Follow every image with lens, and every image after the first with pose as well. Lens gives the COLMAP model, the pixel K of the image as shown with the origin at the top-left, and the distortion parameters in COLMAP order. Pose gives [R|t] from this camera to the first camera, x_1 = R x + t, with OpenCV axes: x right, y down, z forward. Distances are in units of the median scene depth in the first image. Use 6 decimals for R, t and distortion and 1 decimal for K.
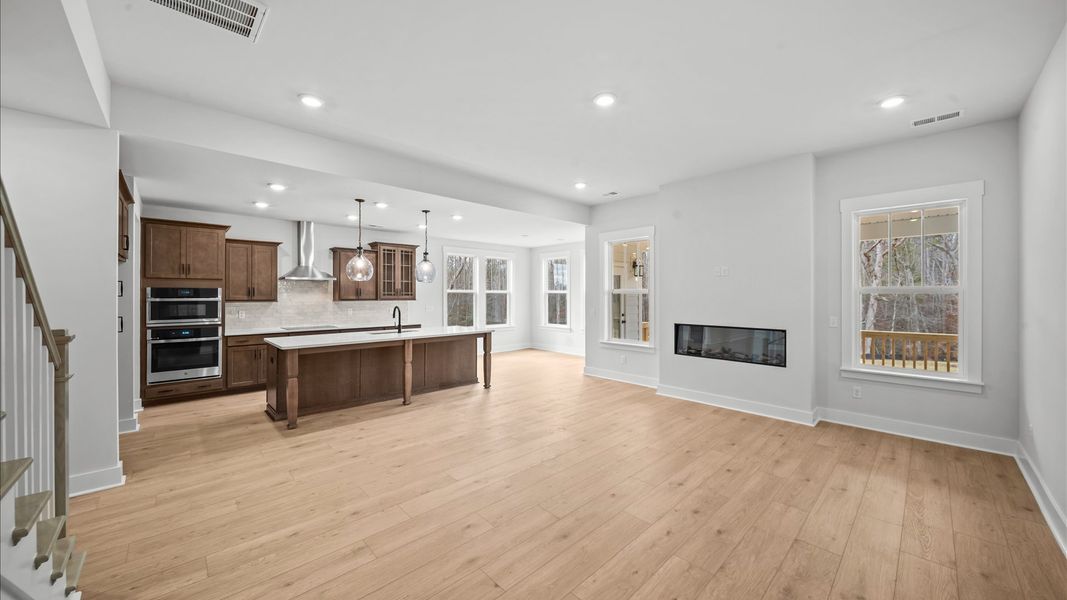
lens RADIAL K [[483.3, 0, 532.4], [0, 483.3, 307.6], [0, 0, 1]] dist [-0.000743, 0.000072]
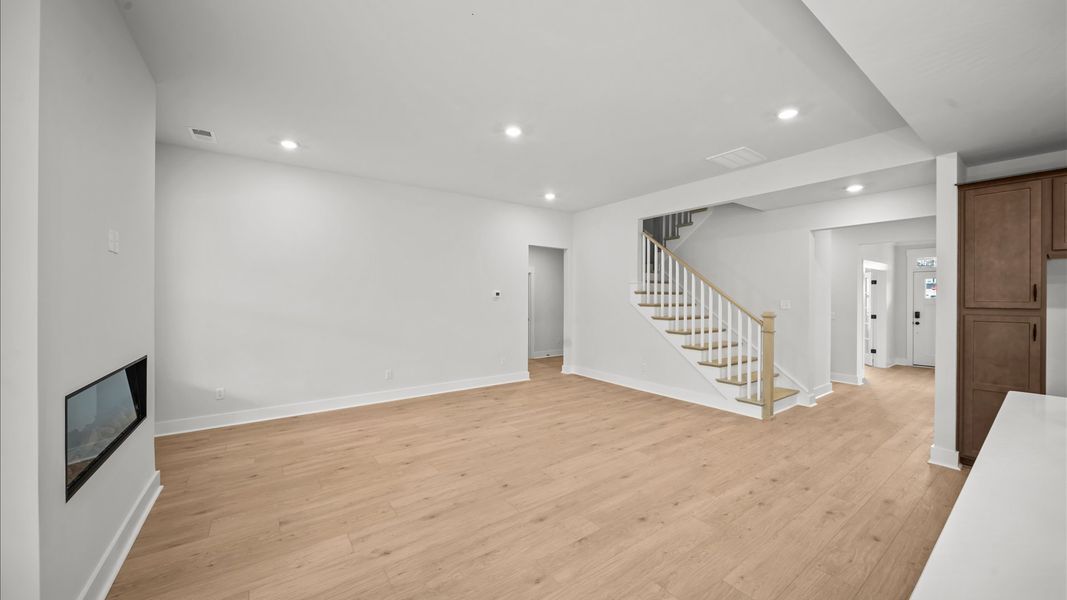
lens RADIAL K [[483.3, 0, 532.4], [0, 483.3, 307.6], [0, 0, 1]] dist [-0.000743, 0.000072]
pose [[-0.994224, -0.006498, 0.107125, -0.019362], [-0.001205, 0.998778, 0.049404, -0.053528], [-0.107316, 0.048990, -0.993017, 1.948326]]
